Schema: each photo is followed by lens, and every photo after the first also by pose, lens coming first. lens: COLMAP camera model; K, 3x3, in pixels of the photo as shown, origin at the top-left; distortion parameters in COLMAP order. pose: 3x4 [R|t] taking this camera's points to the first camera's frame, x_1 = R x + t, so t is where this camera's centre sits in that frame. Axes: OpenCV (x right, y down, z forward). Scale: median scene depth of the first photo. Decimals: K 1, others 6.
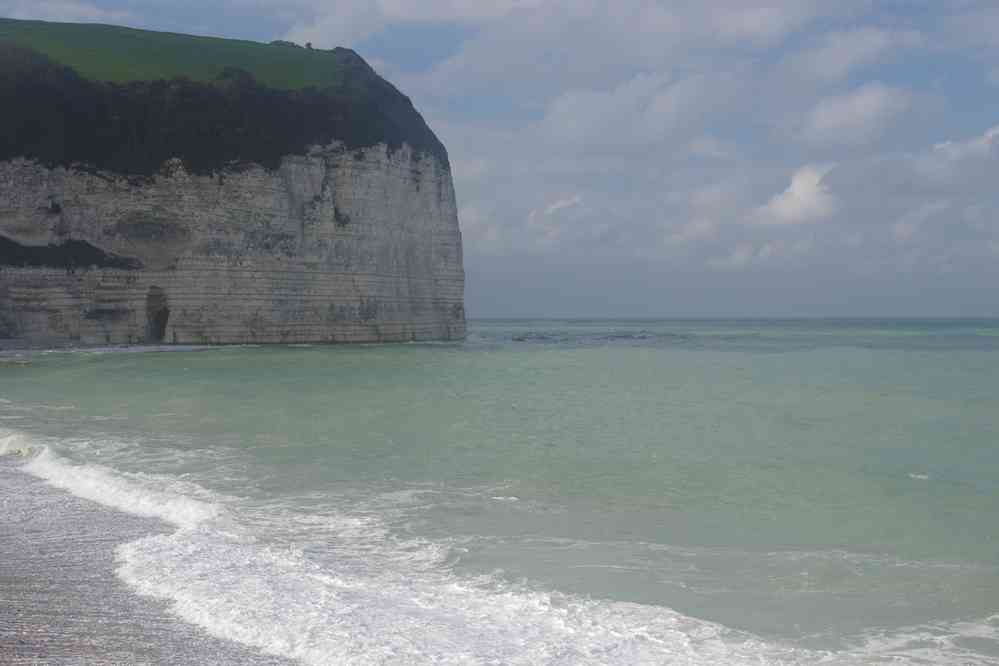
lens RADIAL K [[1688.0, 0, 499.5], [0, 1688.0, 333.0], [0, 0, 1]] dist [0.050477, 0.001036]
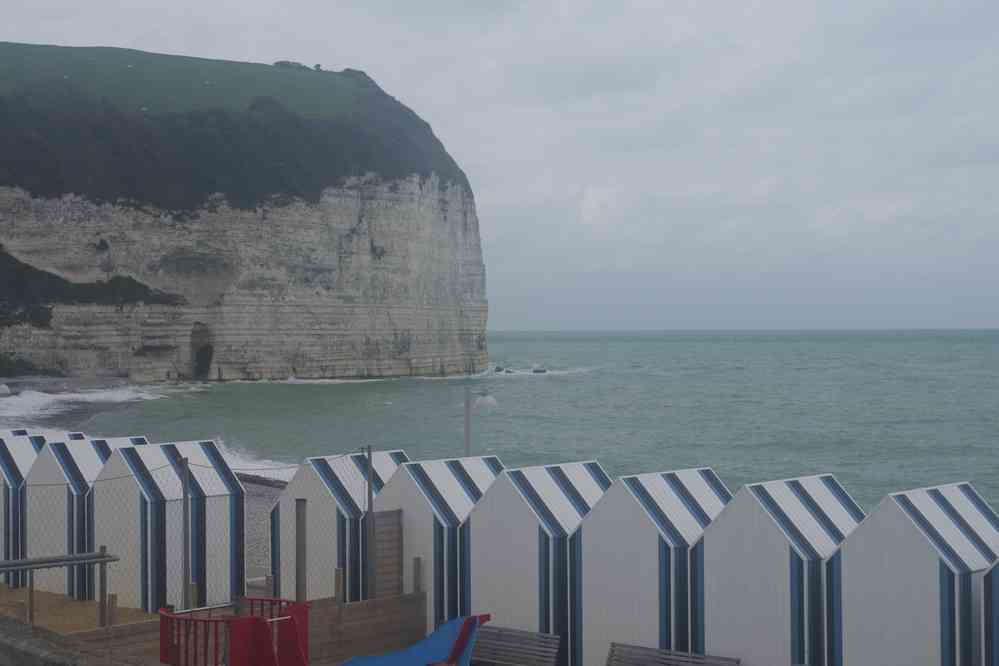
lens RADIAL K [[1997.2, 0, 499.5], [0, 1997.2, 333.0], [0, 0, 1]] dist [0.072949, 0.191542]
pose [[0.997608, -0.004957, 0.068948, -0.107462], [0.005346, 0.999971, -0.005459, -0.013806], [-0.068919, 0.005815, 0.997605, -0.176199]]
